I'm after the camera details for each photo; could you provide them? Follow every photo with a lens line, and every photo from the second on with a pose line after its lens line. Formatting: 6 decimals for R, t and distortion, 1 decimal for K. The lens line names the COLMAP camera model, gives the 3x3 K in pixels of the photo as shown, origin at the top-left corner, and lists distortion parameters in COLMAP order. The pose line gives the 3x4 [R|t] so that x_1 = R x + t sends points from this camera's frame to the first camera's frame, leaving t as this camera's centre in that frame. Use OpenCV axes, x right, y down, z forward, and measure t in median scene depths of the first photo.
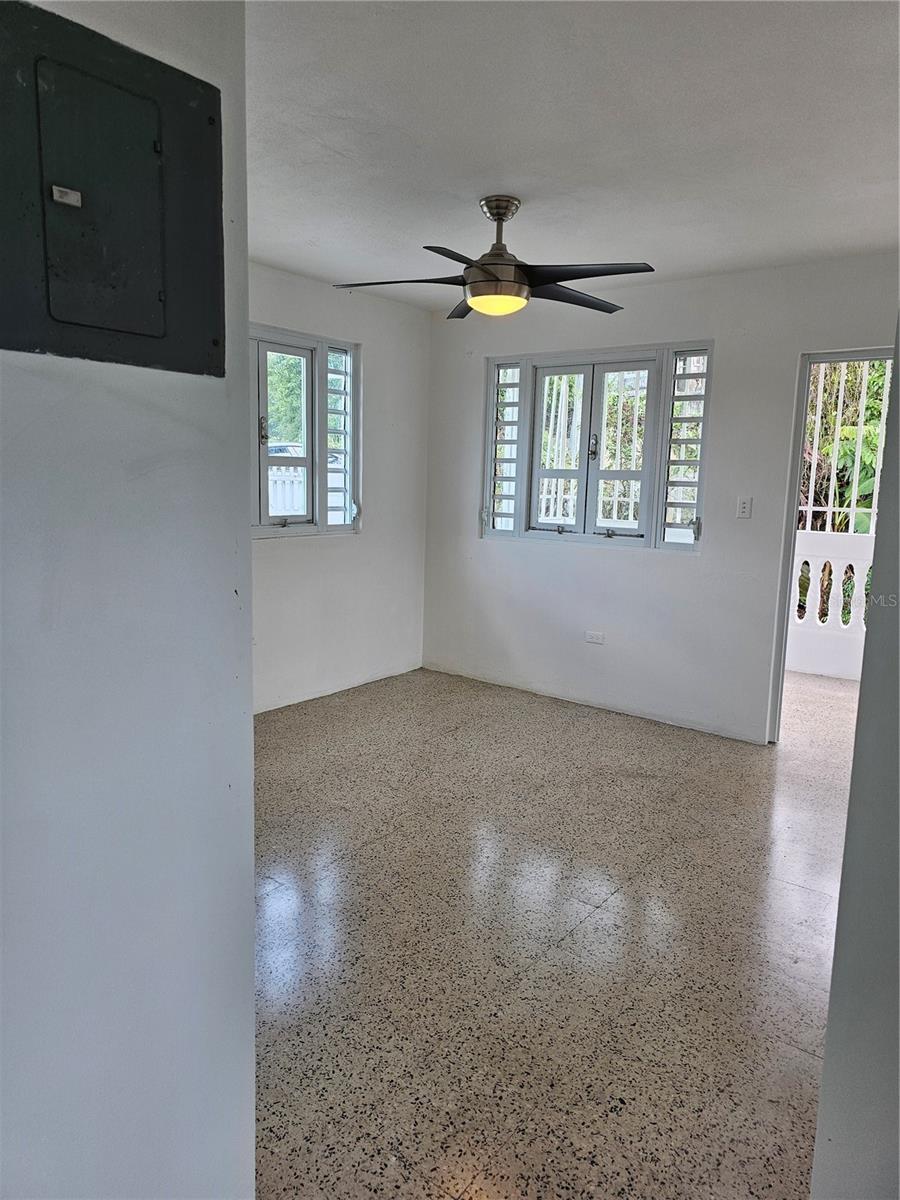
lens RADIAL K [[822.0, 0, 443.9], [0, 822.0, 613.7], [0, 0, 1]] dist [0.107852, -0.143737]
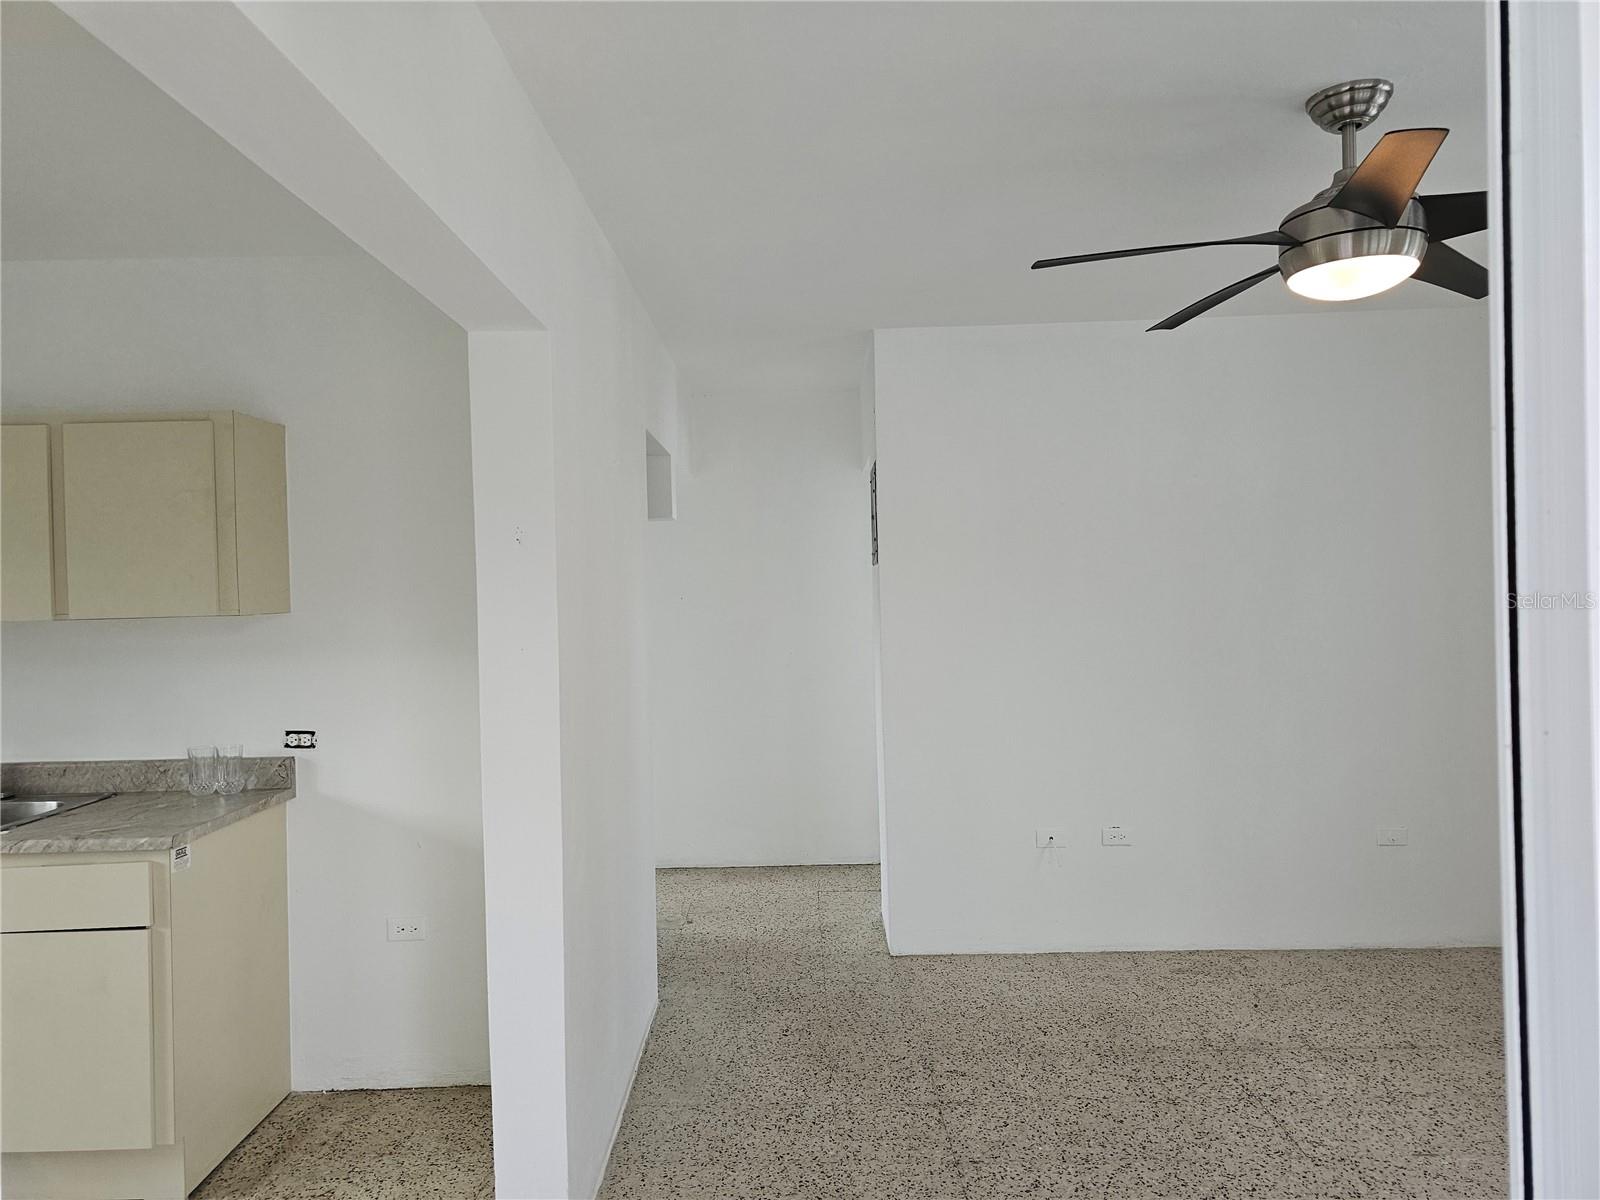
lens RADIAL K [[1091.1, 0, 800.0], [0, 1091.1, 600.0], [0, 0, 1]] dist [0.009930, 0.007397]
pose [[-0.800050, 0.002580, -0.599927, 1.051915], [-0.093196, 0.987317, 0.128529, -0.321195], [0.592650, 0.158740, -0.789663, 1.898566]]
